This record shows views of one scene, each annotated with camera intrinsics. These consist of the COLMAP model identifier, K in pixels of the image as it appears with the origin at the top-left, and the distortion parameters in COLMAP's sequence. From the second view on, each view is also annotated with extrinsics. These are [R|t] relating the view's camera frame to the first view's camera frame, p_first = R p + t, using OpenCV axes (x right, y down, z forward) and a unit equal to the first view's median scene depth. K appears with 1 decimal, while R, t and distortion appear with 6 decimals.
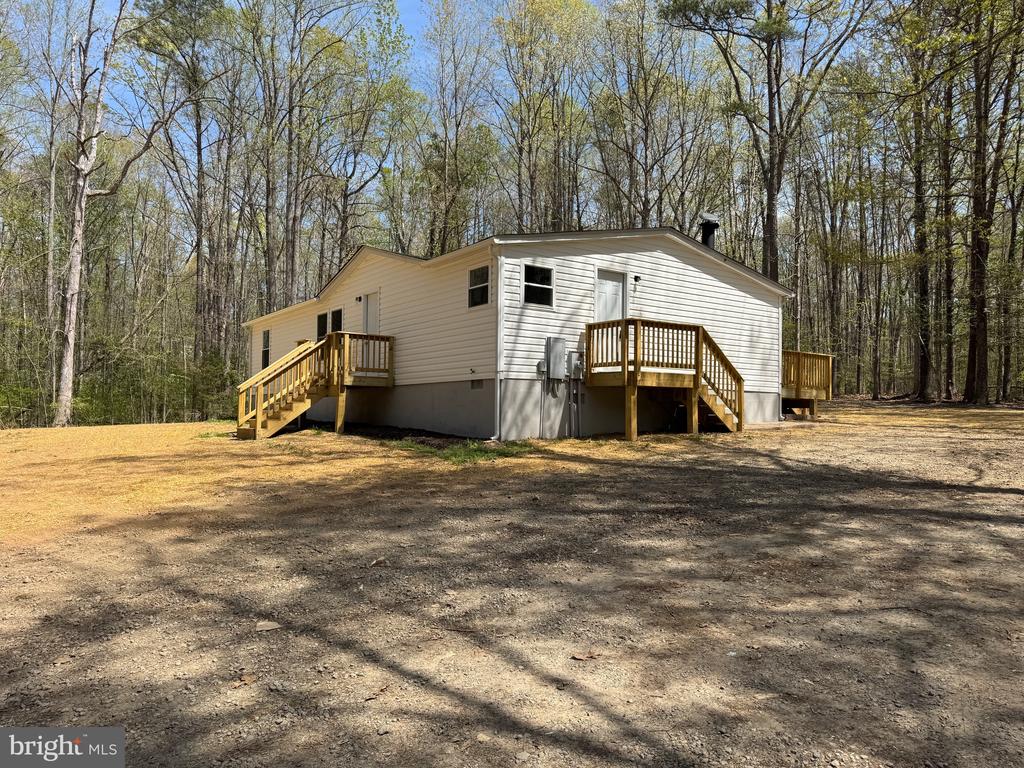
lens RADIAL K [[729.5, 0, 512.5], [0, 729.5, 389.2], [0, 0, 1]] dist [0.087924, -0.125696]
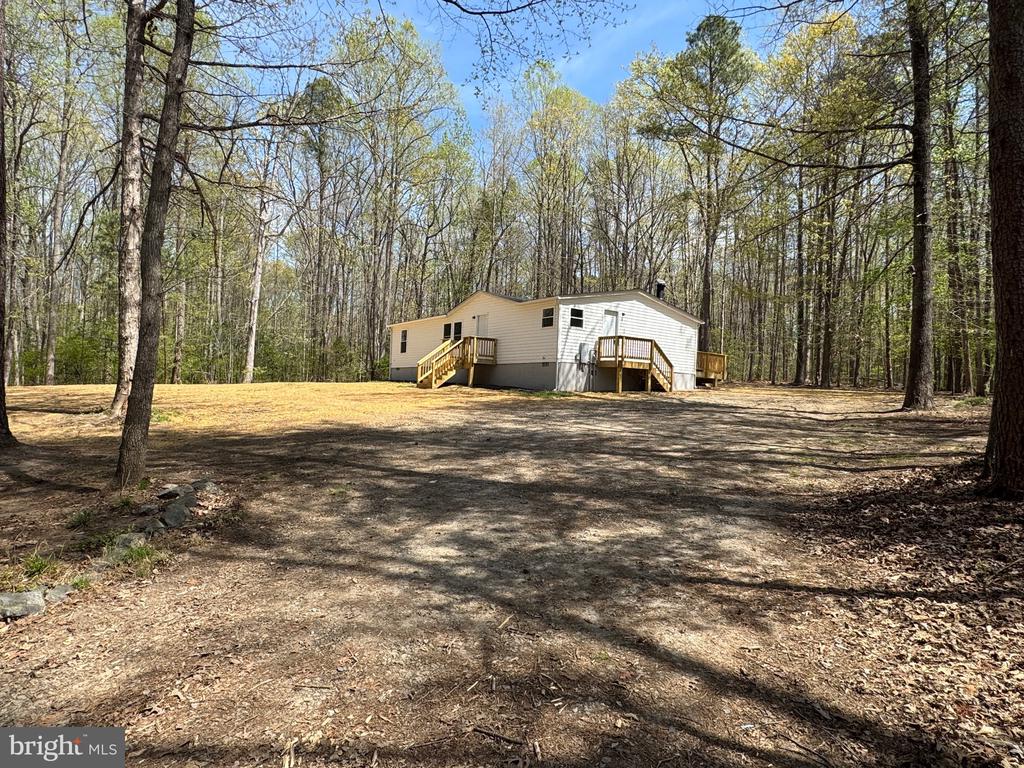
lens RADIAL K [[679.4, 0, 512.0], [0, 679.4, 384.0], [0, 0, 1]] dist [-0.000626, 0.000017]
pose [[0.999265, 0.029277, 0.024747, -0.183118], [-0.029592, 0.999485, 0.012435, 0.026799], [-0.024370, -0.013159, 0.999616, -0.896031]]
